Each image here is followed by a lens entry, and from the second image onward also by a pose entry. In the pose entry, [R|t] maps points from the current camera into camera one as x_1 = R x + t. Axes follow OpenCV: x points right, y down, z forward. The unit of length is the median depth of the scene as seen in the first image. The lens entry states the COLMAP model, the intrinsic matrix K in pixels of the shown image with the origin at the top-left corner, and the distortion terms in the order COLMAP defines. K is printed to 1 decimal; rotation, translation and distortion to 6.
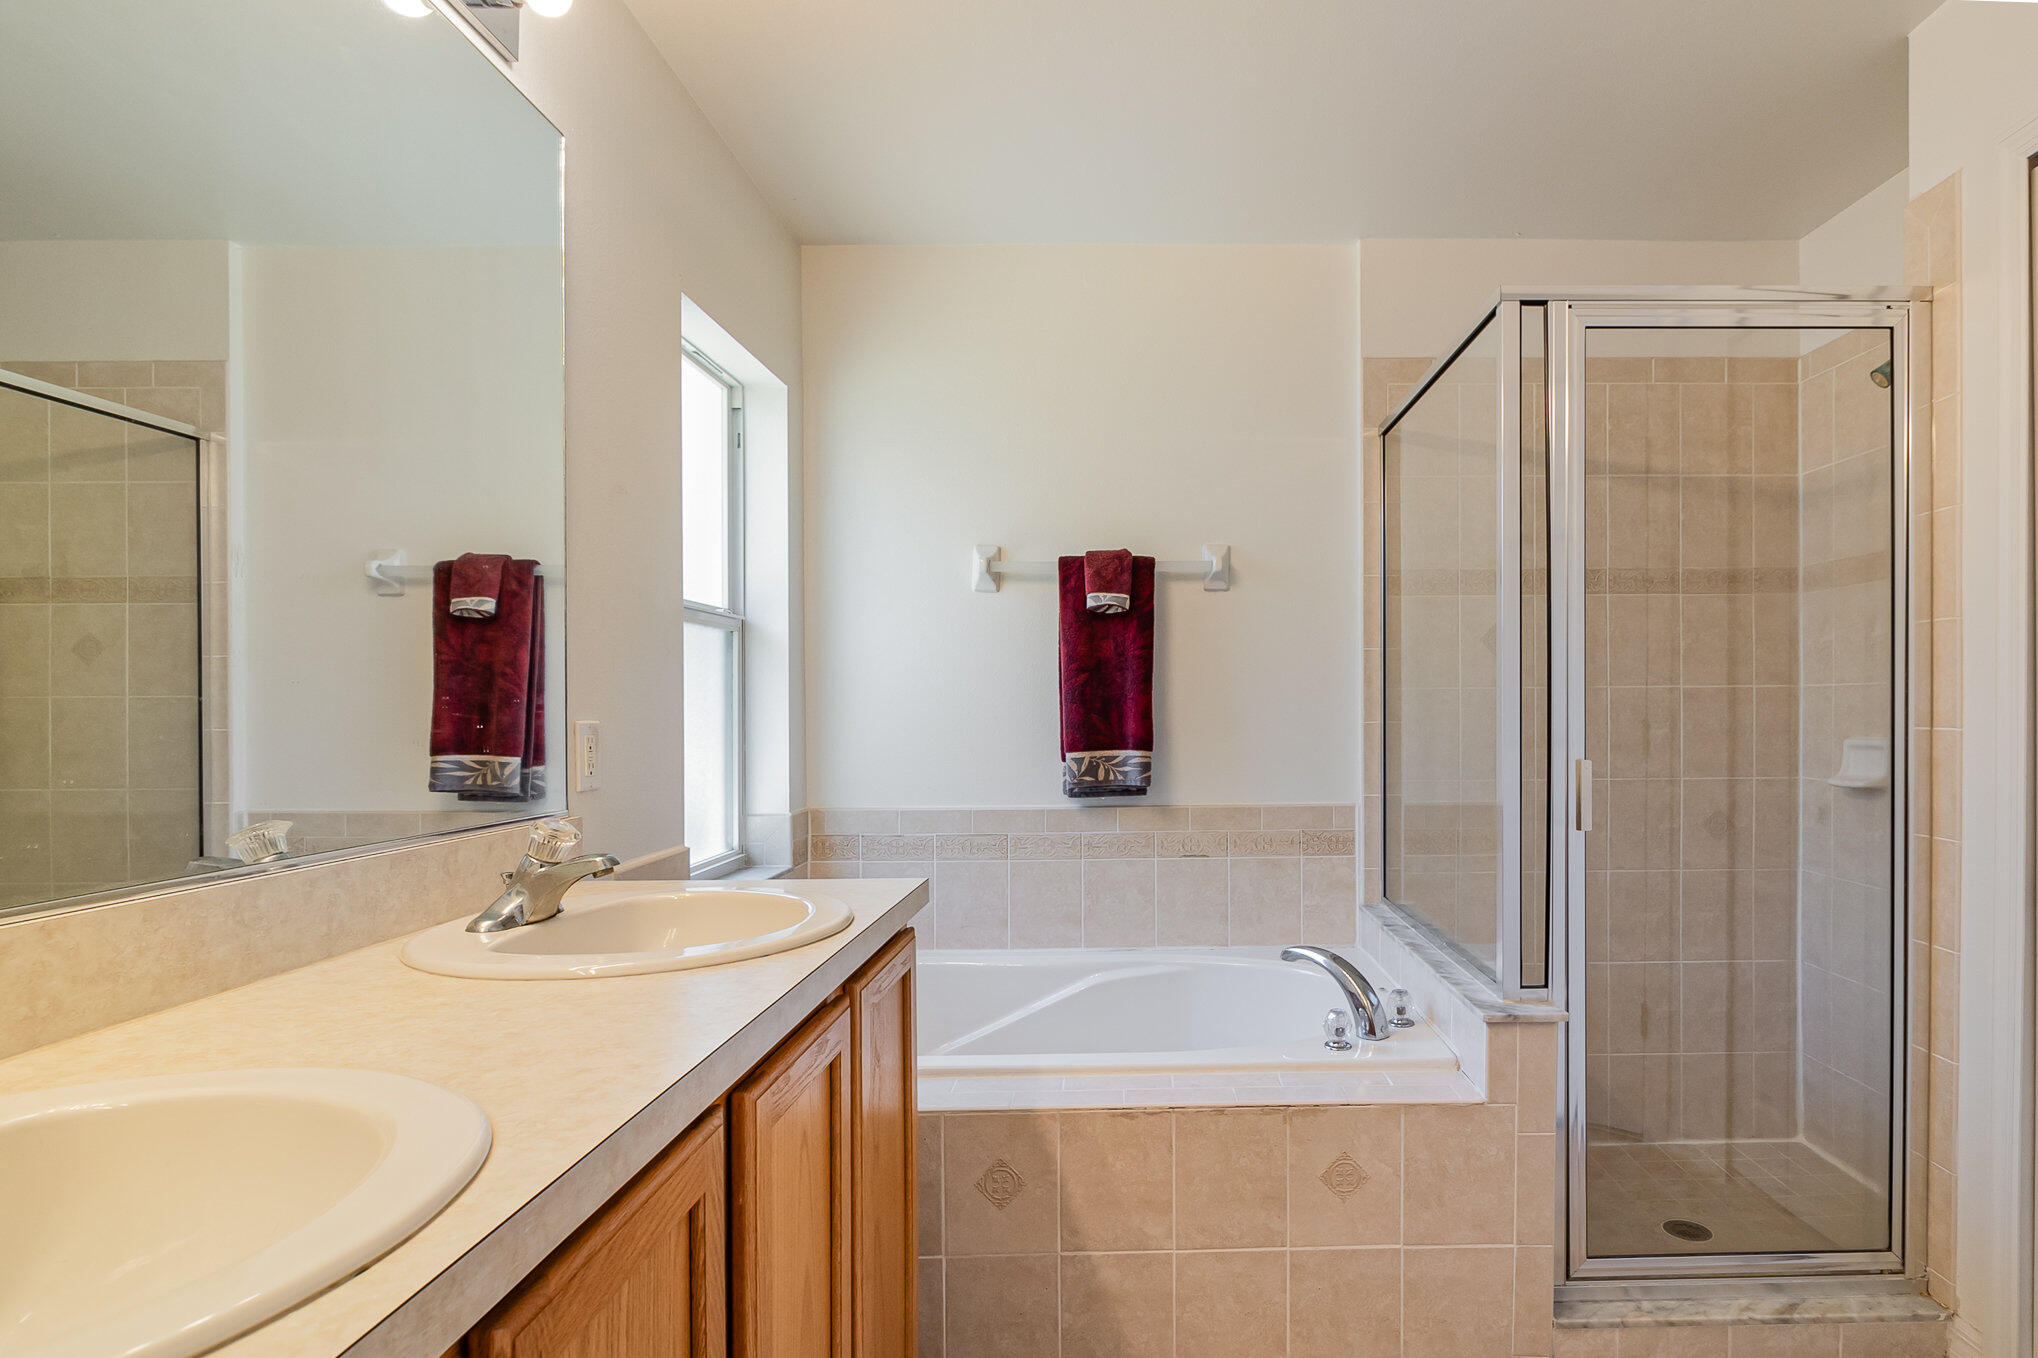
lens RADIAL K [[1116.0, 0, 1019.4], [0, 1116.0, 707.6], [0, 0, 1]] dist [0.001544, -0.000339]
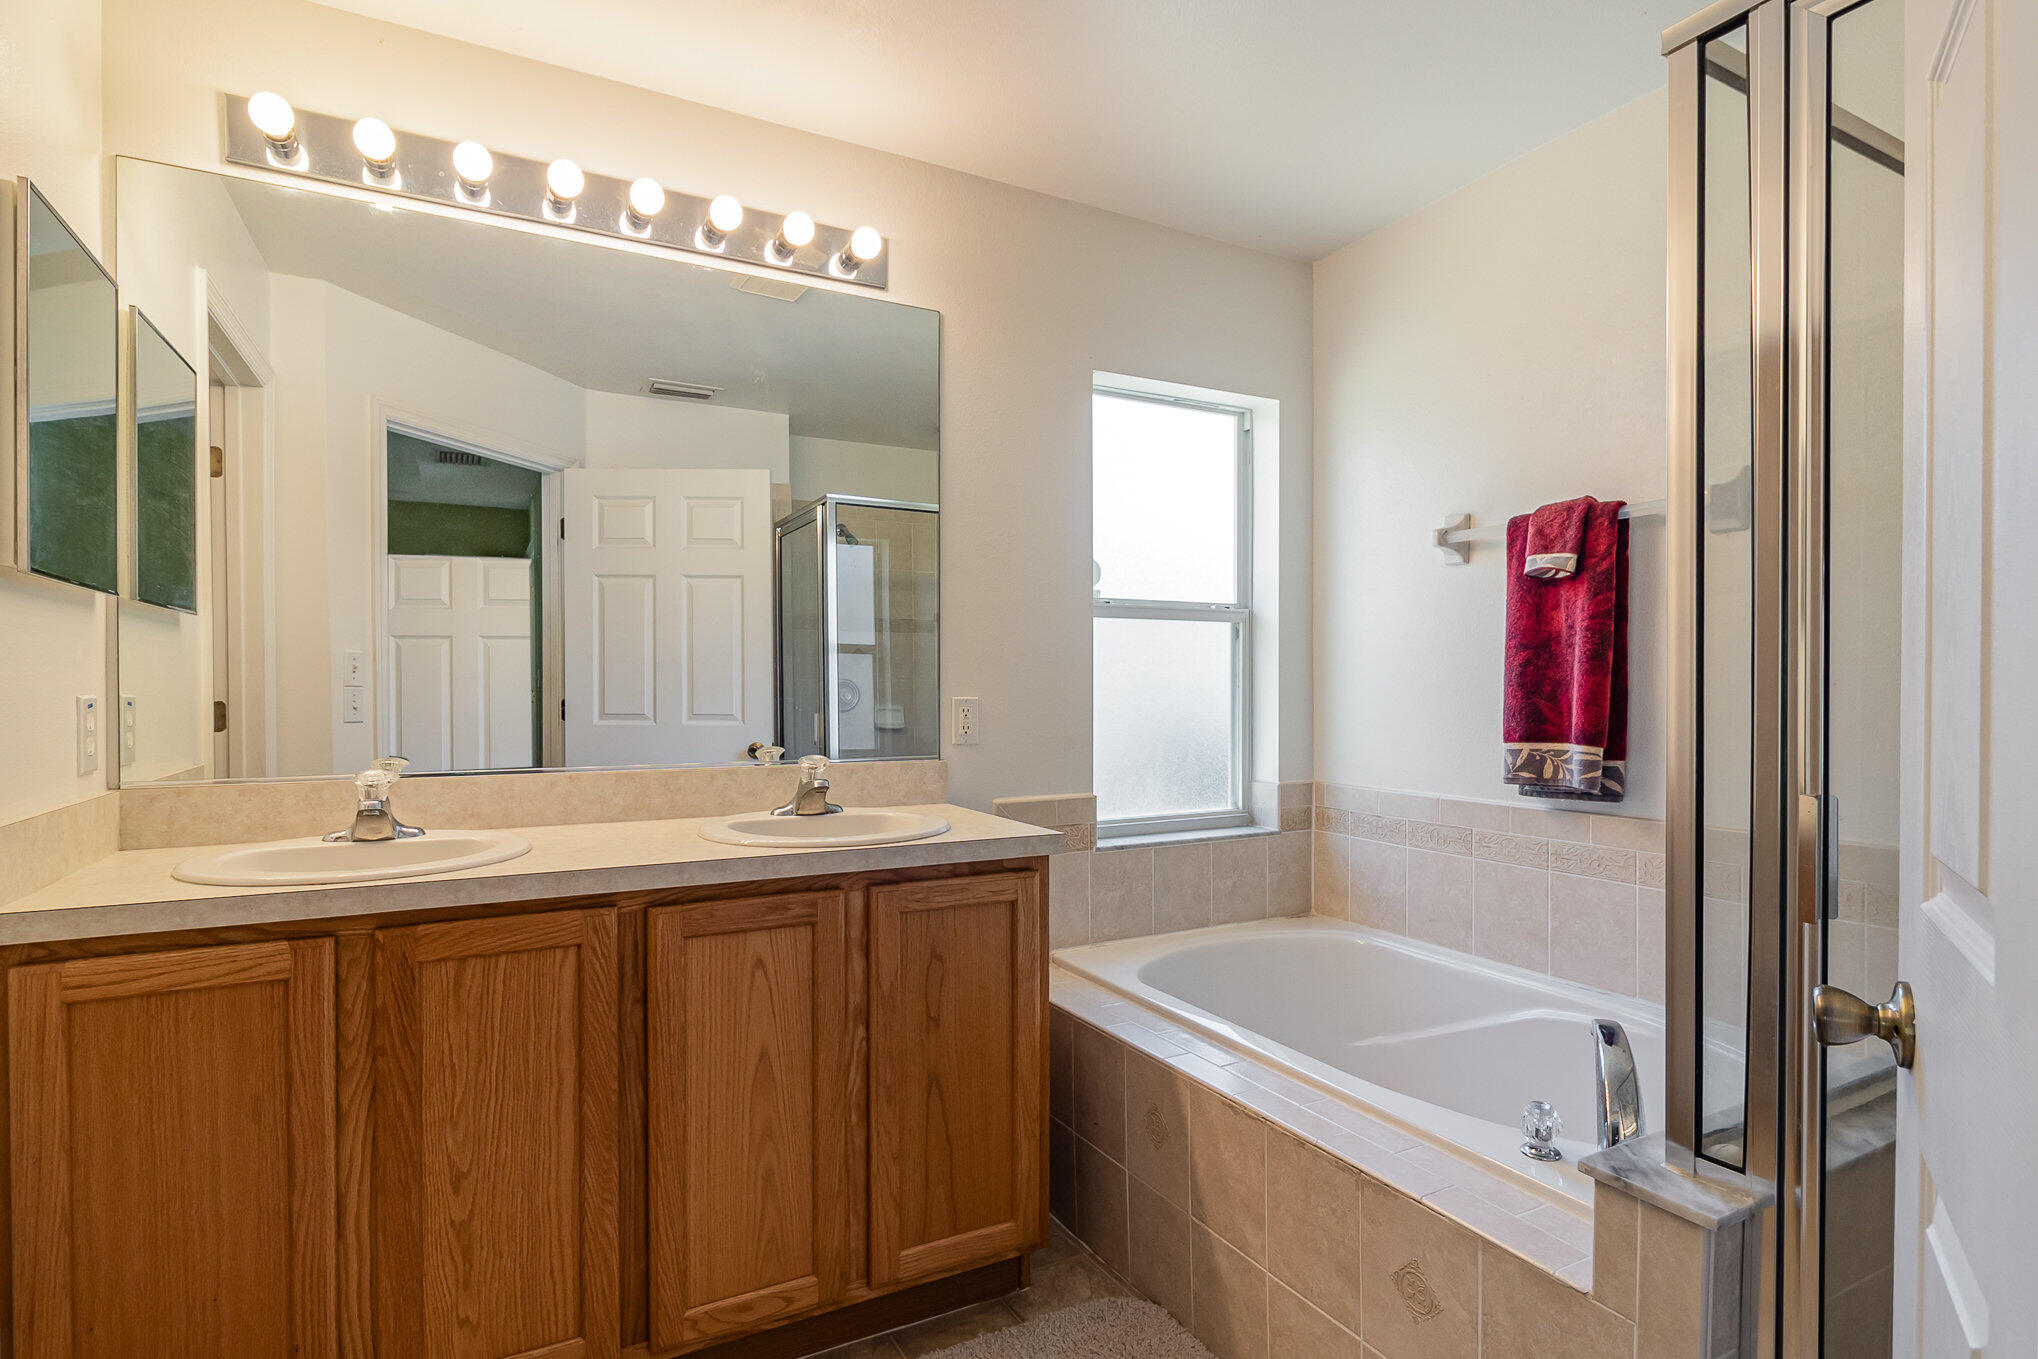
lens RADIAL K [[1017.4, 0, 1025.0], [0, 1017.4, 682.0], [0, 0, 1]] dist [0.001412, 0.000387]
pose [[0.455051, 0.003764, -0.890458, 0.578308], [-0.000562, 0.999992, 0.003940, -0.009789], [0.890465, -0.001293, 0.455049, 0.306540]]
